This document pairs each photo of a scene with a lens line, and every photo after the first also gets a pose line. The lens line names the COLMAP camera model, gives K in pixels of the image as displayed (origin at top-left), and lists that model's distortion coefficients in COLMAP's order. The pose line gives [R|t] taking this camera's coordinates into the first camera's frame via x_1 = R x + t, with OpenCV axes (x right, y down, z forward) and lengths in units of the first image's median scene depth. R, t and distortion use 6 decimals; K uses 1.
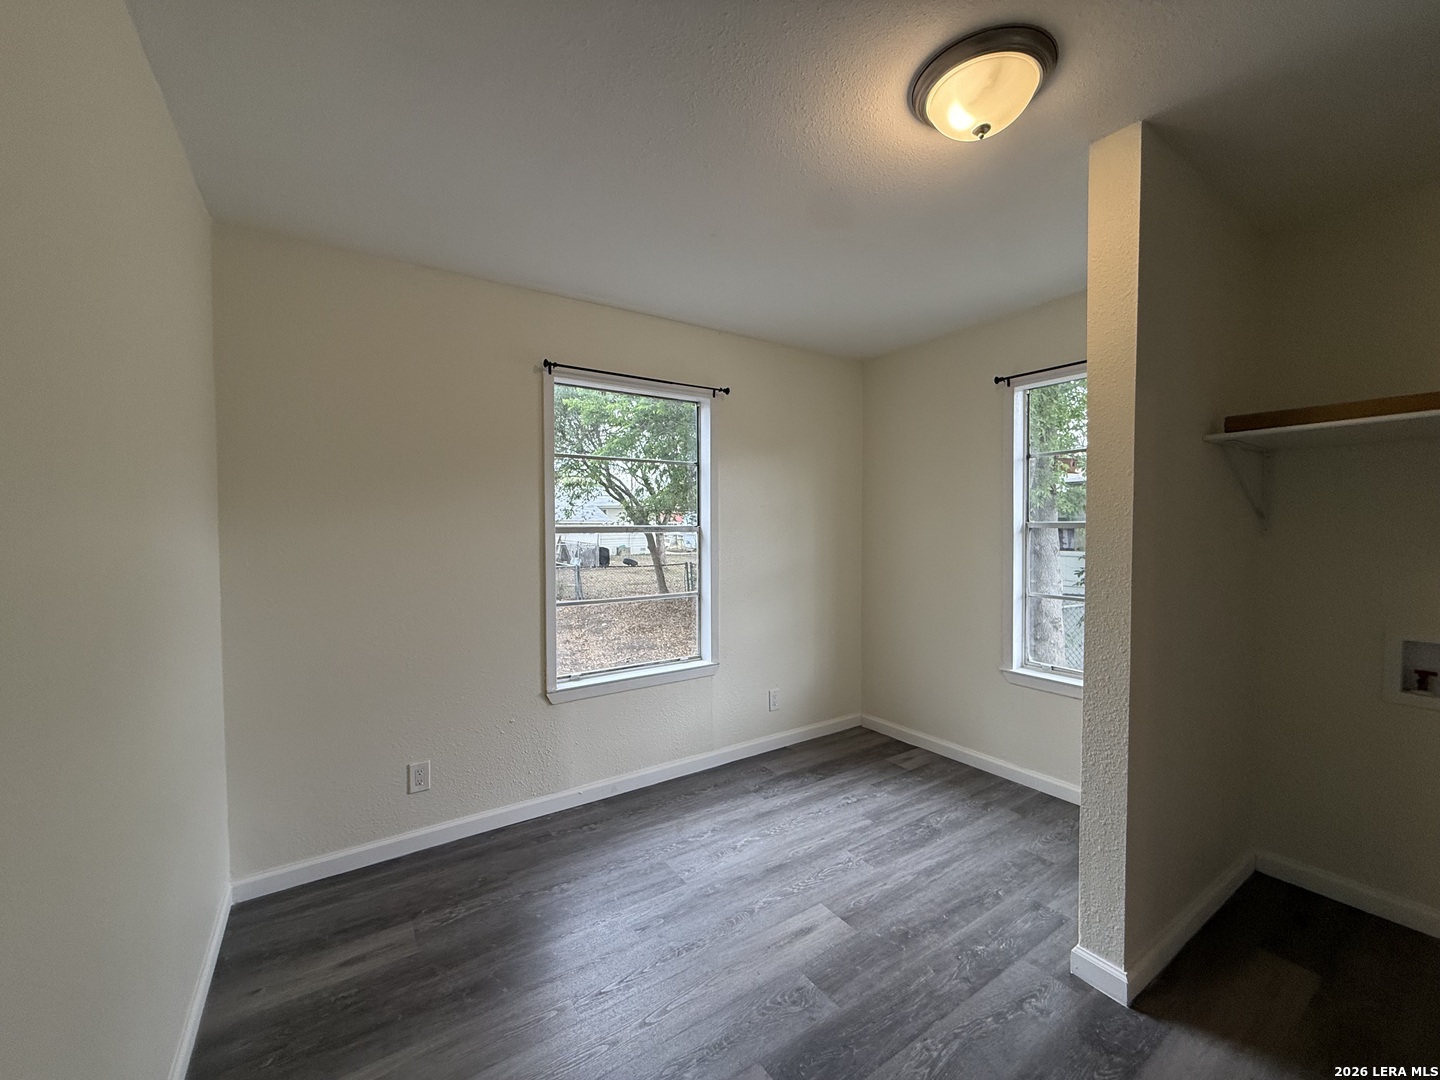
lens RADIAL K [[574.9, 0, 714.4], [0, 574.9, 543.3], [0, 0, 1]] dist [0.007556, -0.000341]
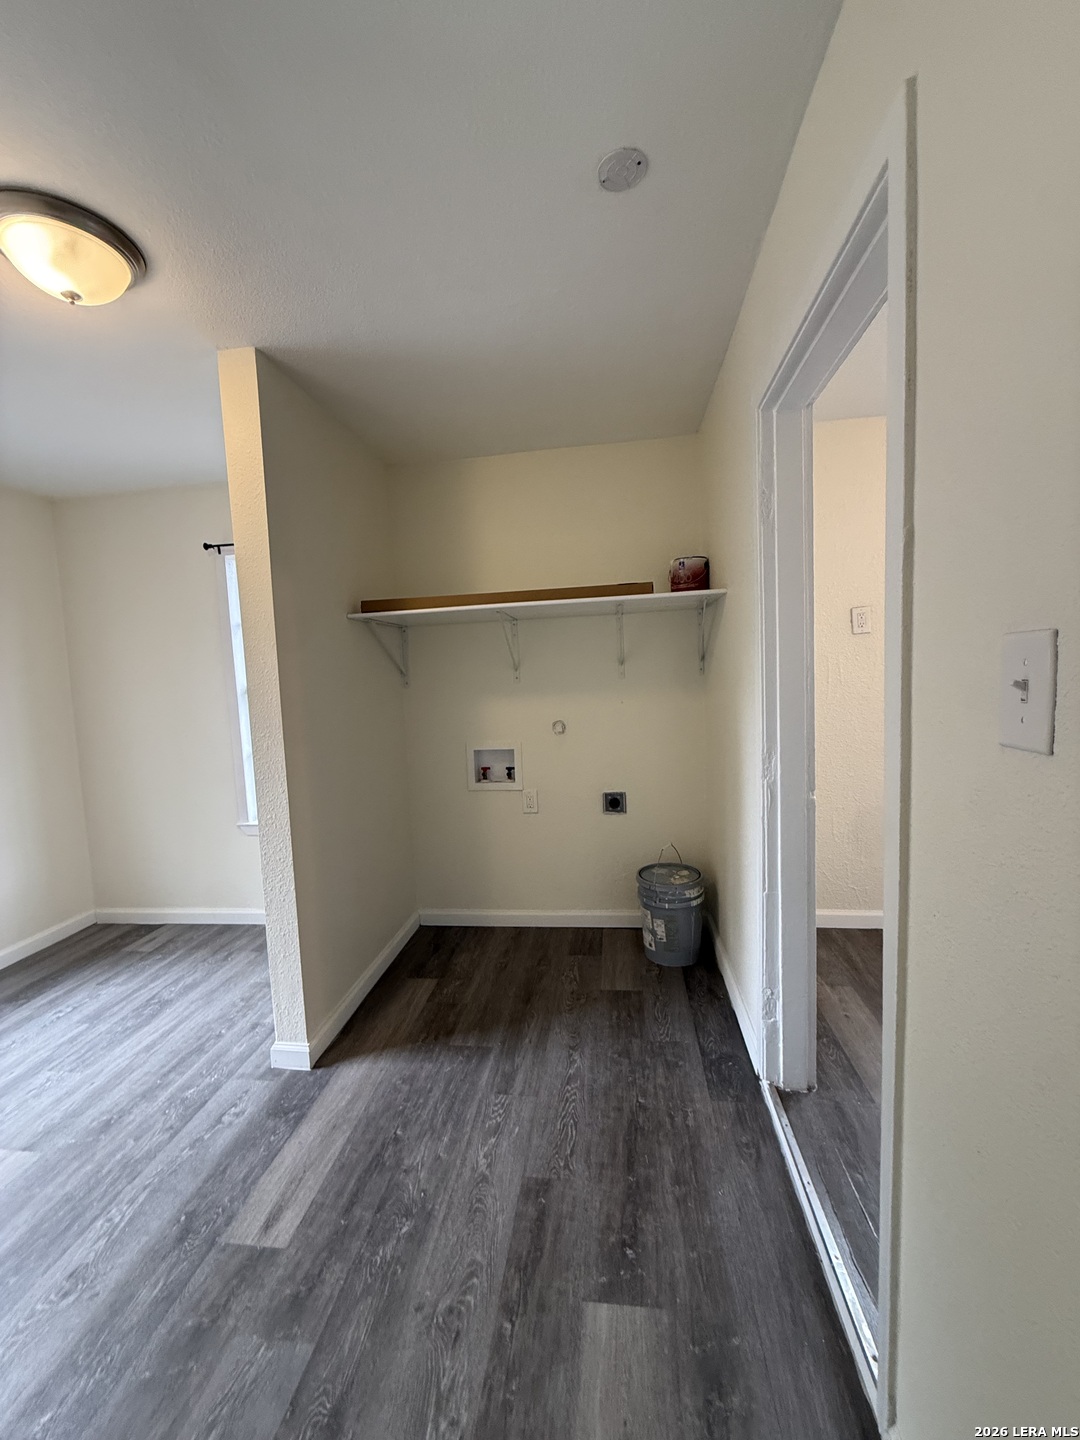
lens RADIAL K [[574.9, 0, 544.1], [0, 574.9, 715.6], [0, 0, 1]] dist [-0.001474, 0.000087]
pose [[0.657849, -0.086365, 0.748182, 0.125963], [0.066885, 0.996178, 0.056182, -0.002131], [-0.750174, 0.013083, 0.661111, -0.153120]]
